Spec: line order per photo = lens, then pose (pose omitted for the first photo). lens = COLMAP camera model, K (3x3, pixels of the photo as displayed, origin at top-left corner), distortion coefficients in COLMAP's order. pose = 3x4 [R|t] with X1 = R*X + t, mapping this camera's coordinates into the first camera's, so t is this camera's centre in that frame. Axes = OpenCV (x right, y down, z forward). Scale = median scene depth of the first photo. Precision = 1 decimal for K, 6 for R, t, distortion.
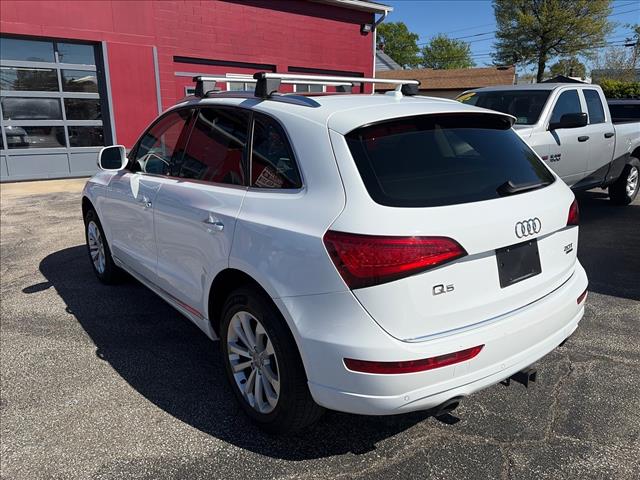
lens RADIAL K [[484.8, 0, 322.7], [0, 484.8, 240.1], [0, 0, 1]] dist [0.031343, -0.030916]
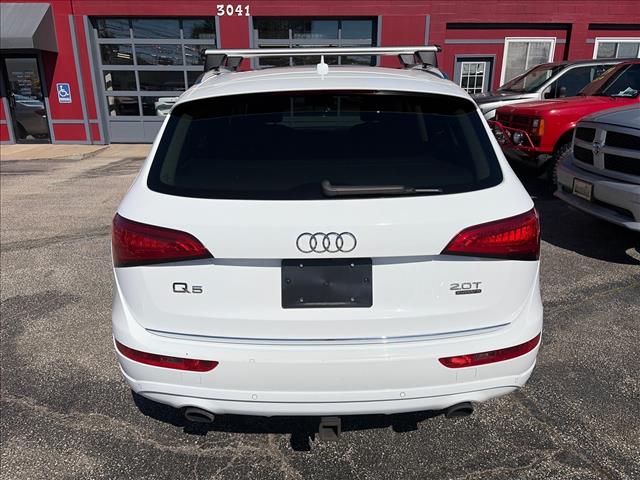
lens RADIAL K [[484.8, 0, 321.4], [0, 484.8, 241.2], [0, 0, 1]] dist [0.031343, -0.030916]
pose [[0.789083, 0.182922, -0.586419, 0.791165], [-0.146033, 0.983127, 0.110167, -0.101545], [0.596676, -0.001294, 0.802481, 0.342323]]
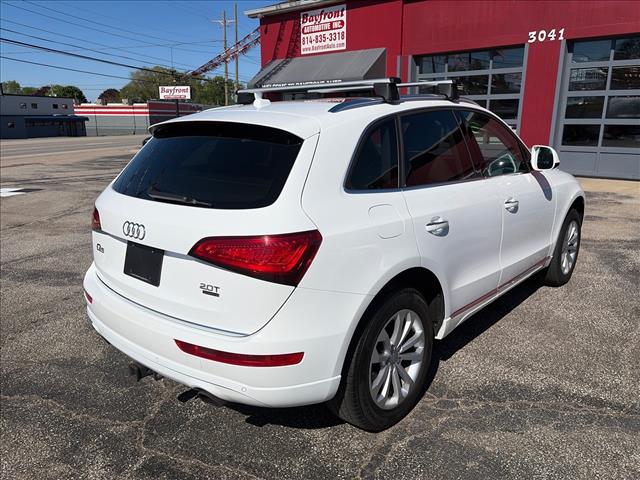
lens RADIAL K [[484.8, 0, 321.2], [0, 484.8, 242.1], [0, 0, 1]] dist [0.031343, -0.030916]
pose [[0.180073, 0.243660, -0.952997, 1.388302], [-0.231927, 0.952037, 0.199590, -0.282731], [0.955920, 0.185085, 0.227948, 1.054598]]
